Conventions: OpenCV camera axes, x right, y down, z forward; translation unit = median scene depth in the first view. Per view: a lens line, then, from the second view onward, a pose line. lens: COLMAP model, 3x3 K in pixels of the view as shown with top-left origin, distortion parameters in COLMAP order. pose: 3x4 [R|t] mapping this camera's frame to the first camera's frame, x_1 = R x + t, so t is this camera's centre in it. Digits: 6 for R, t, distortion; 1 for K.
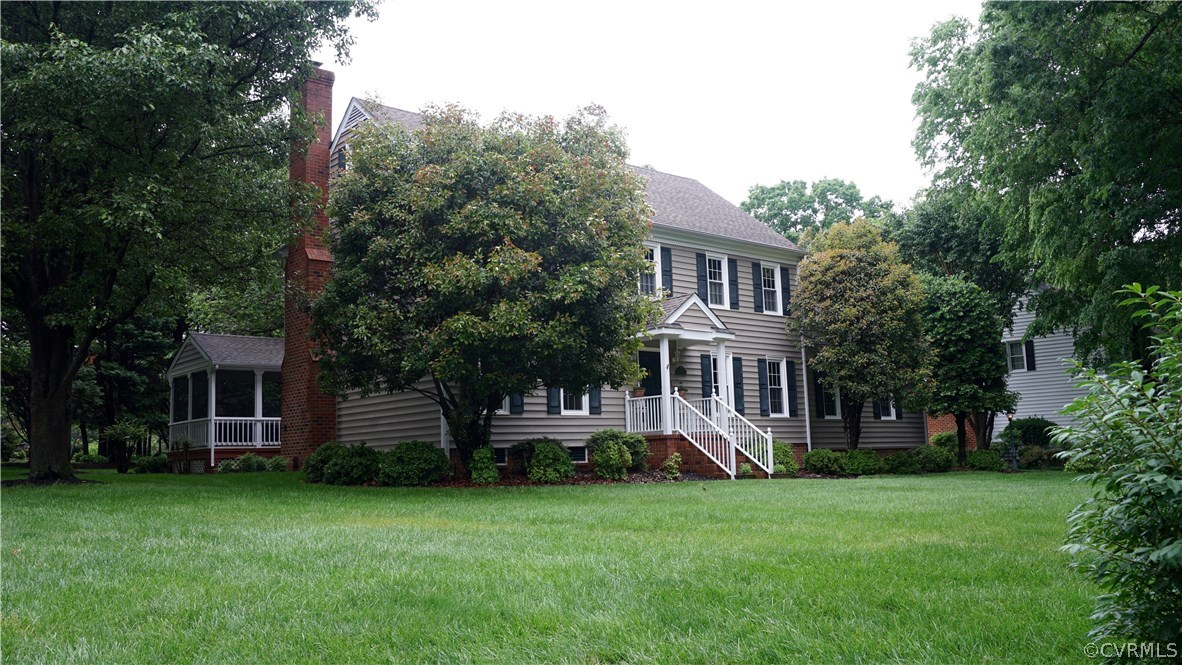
lens RADIAL K [[1017.5, 0, 590.9], [0, 1017.5, 332.6], [0, 0, 1]] dist [-0.004595, -0.000397]
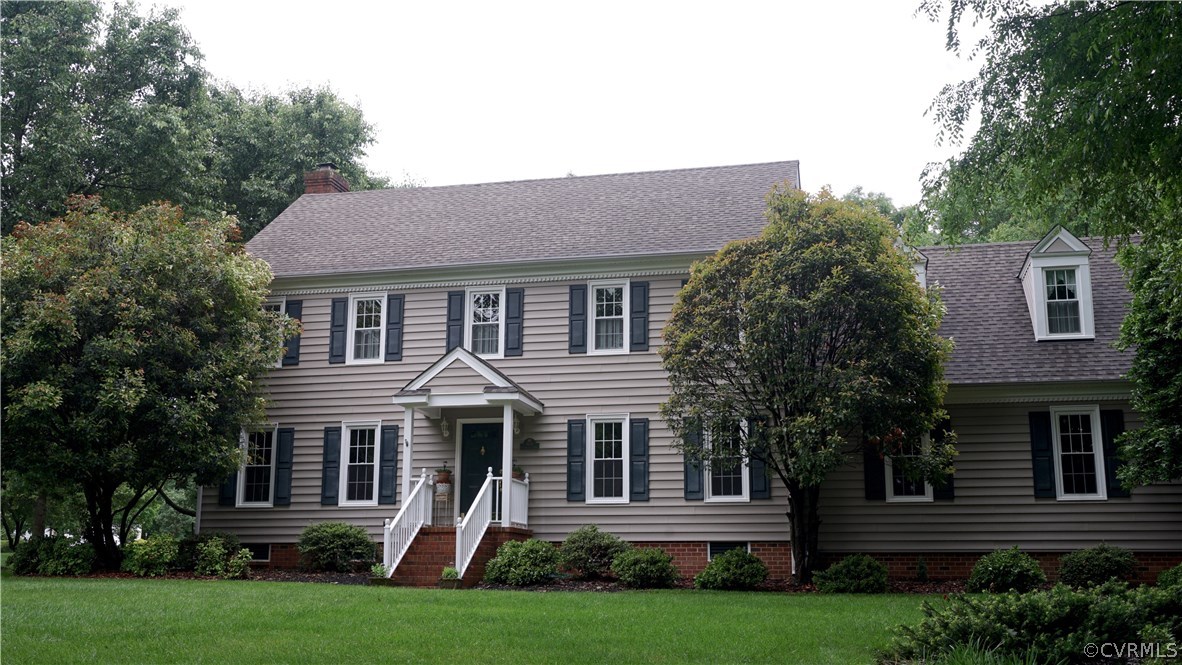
lens RADIAL K [[1210.0, 0, 591.0], [0, 1210.0, 332.6], [0, 0, 1]] dist [0.024076, 0.000000]
pose [[0.572777, -0.133198, -0.808817, 0.872494], [0.082251, 0.991069, -0.104965, 0.054125], [0.815574, -0.006405, 0.578617, 0.515156]]
